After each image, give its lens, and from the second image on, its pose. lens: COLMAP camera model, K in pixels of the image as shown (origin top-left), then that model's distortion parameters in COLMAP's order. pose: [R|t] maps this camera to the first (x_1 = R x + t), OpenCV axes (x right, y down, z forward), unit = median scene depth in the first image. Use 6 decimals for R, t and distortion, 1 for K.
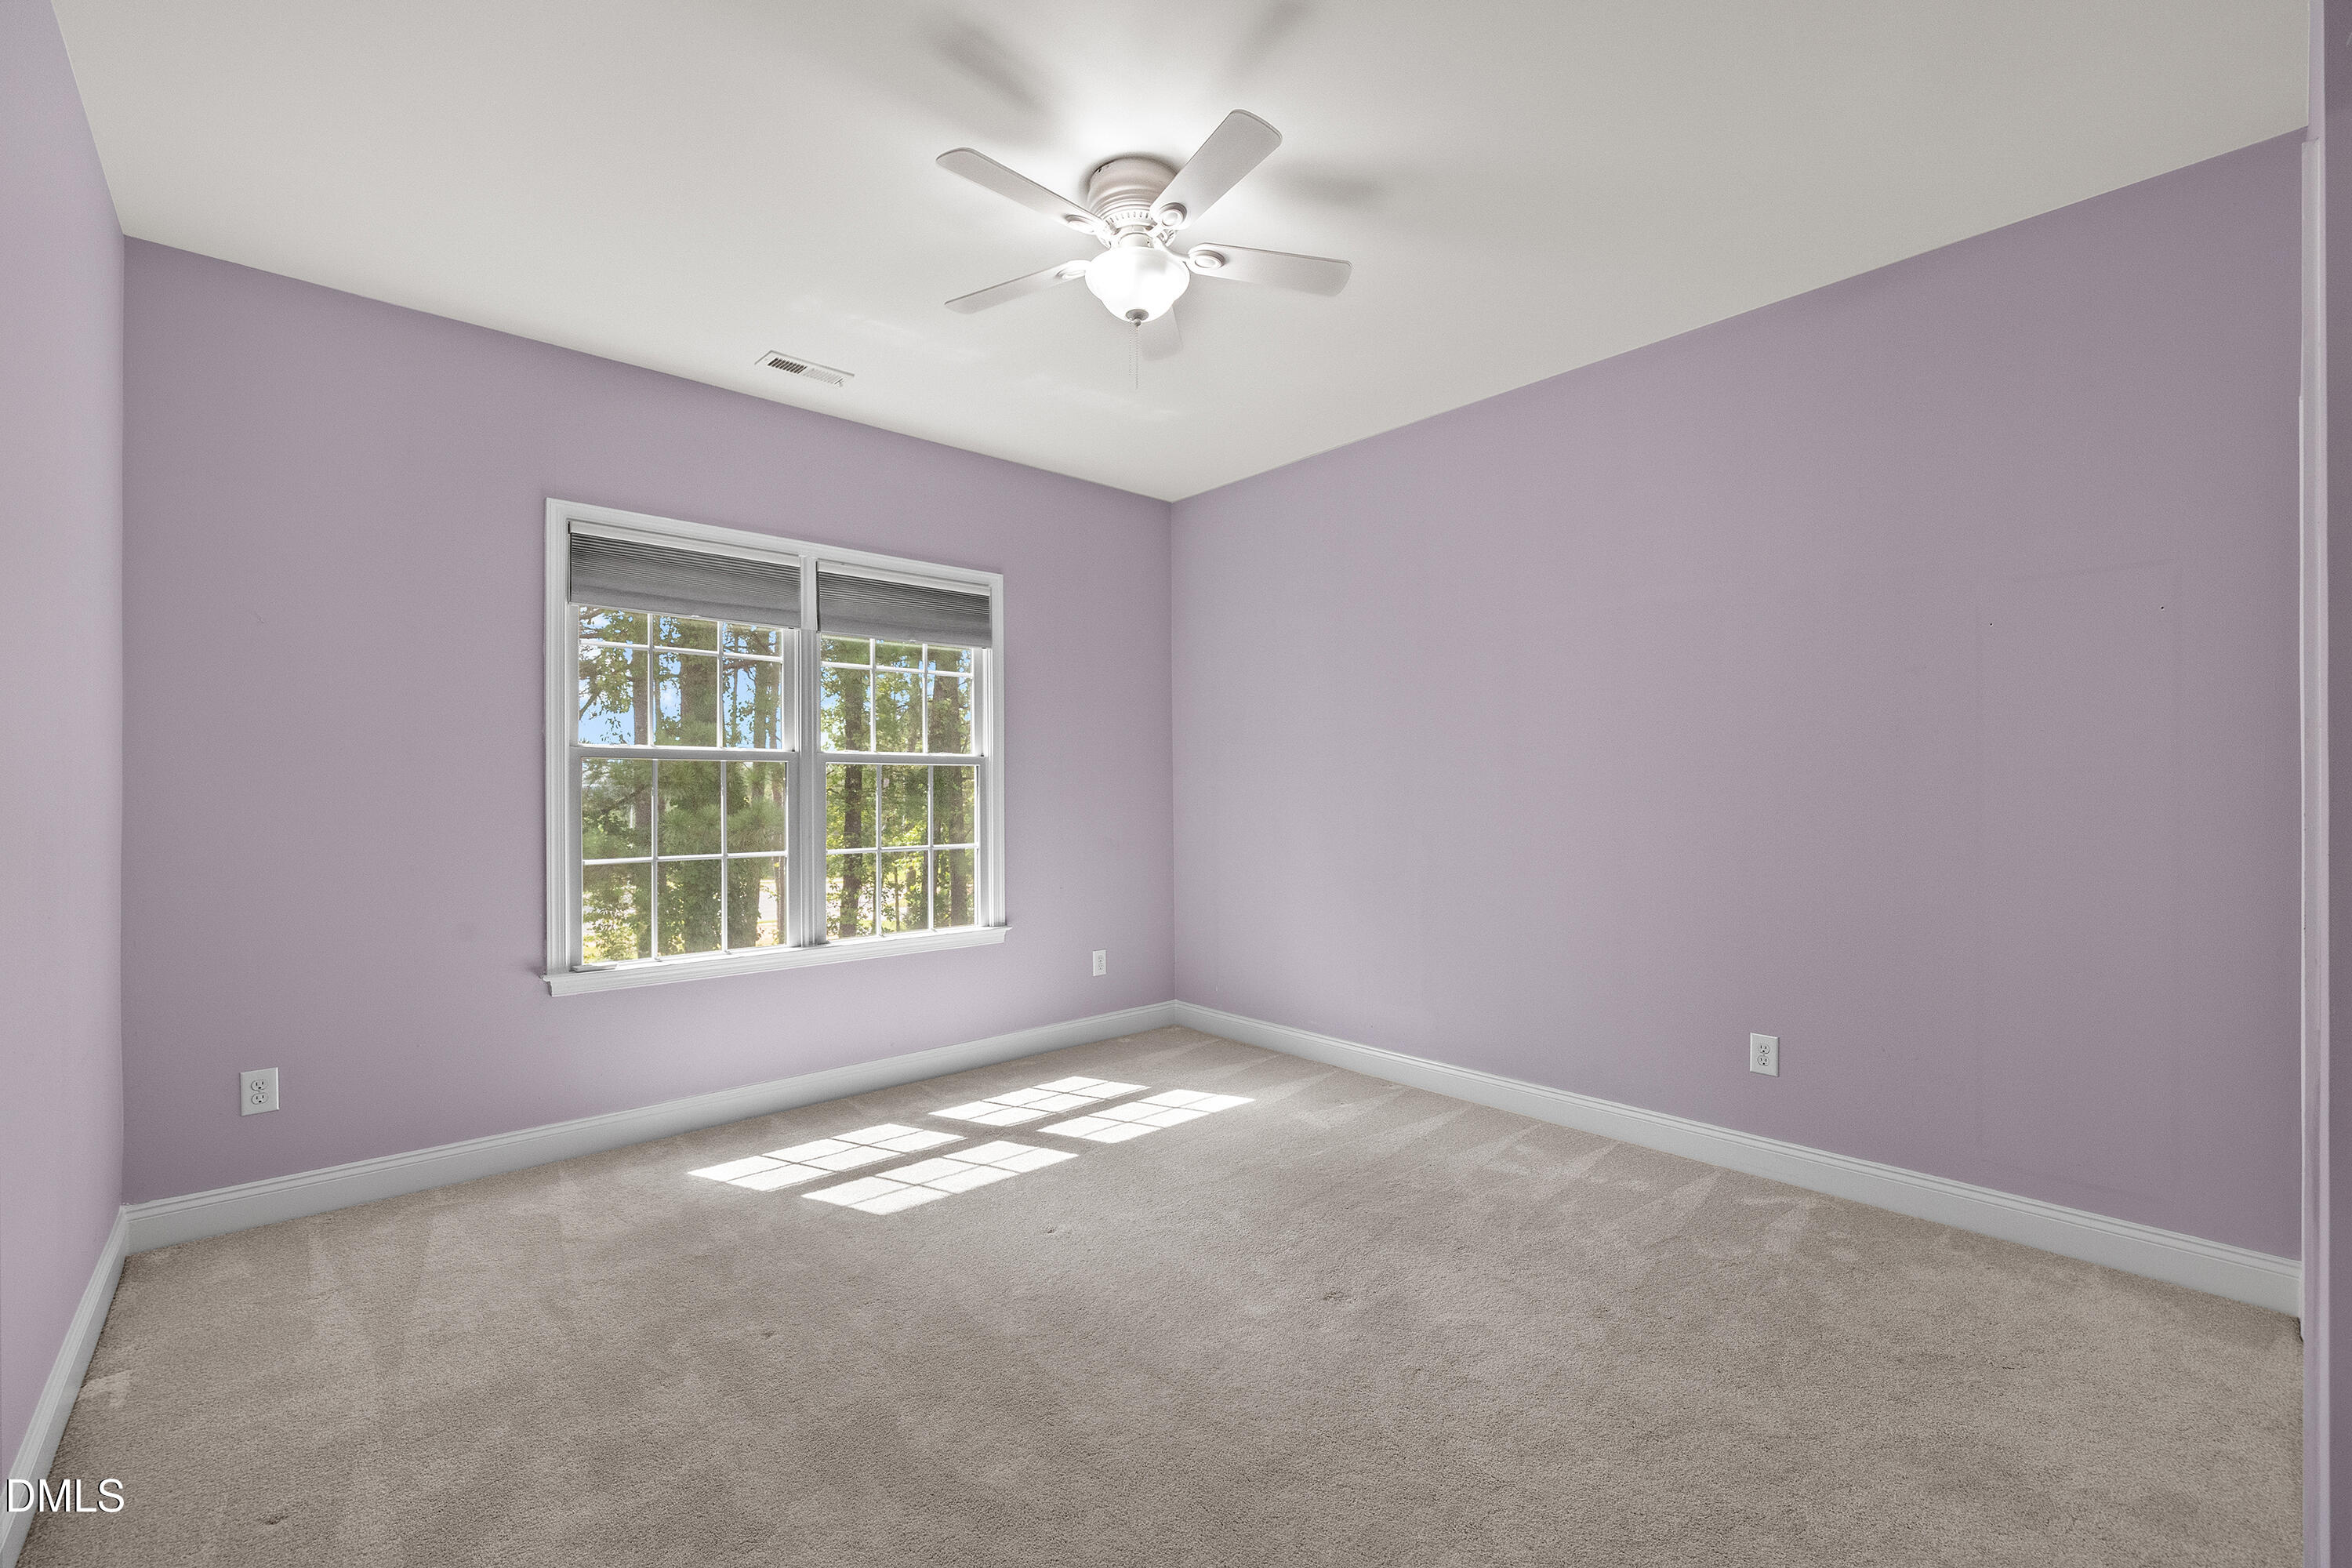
lens RADIAL K [[994.8, 0, 1176.0], [0, 994.8, 784.0], [0, 0, 1]] dist [0.003132, 0.000242]
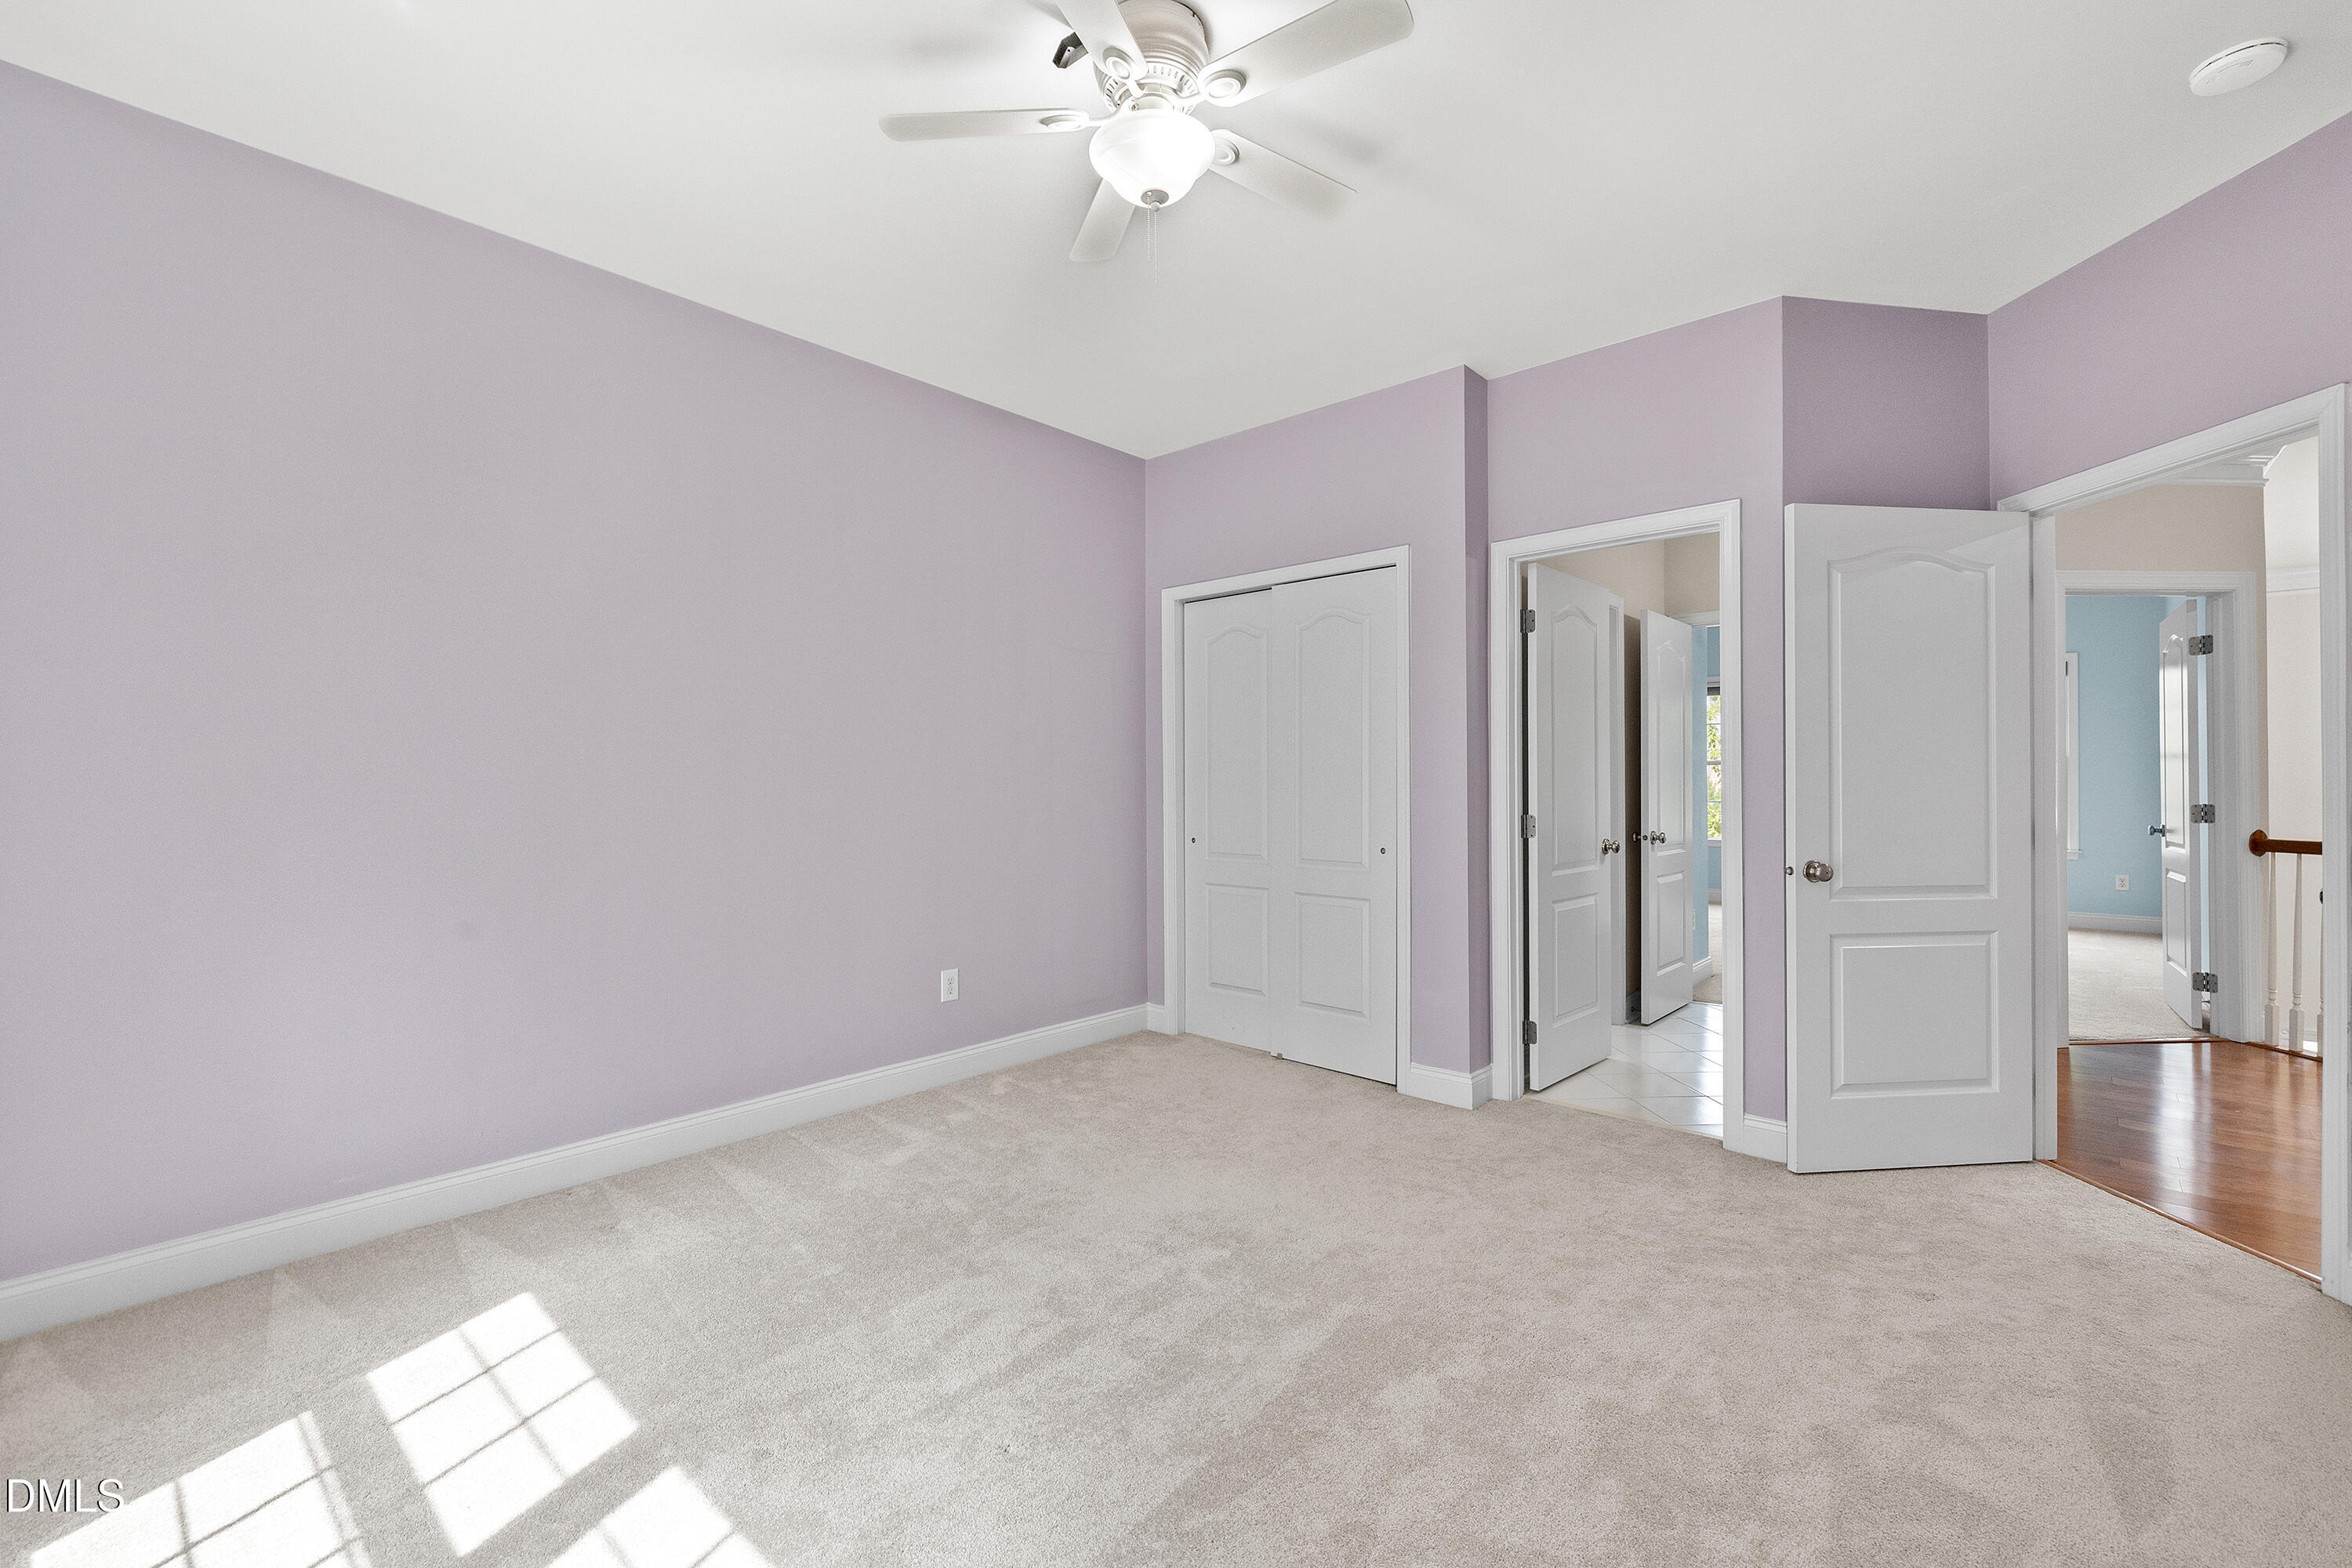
lens RADIAL K [[994.8, 0, 1176.0], [0, 994.8, 784.0], [0, 0, 1]] dist [0.003132, 0.000242]
pose [[-0.115678, 0.010253, 0.993234, -0.644506], [-0.000823, 0.999945, -0.010418, 0.029451], [-0.993286, -0.002022, -0.115664, 0.809860]]
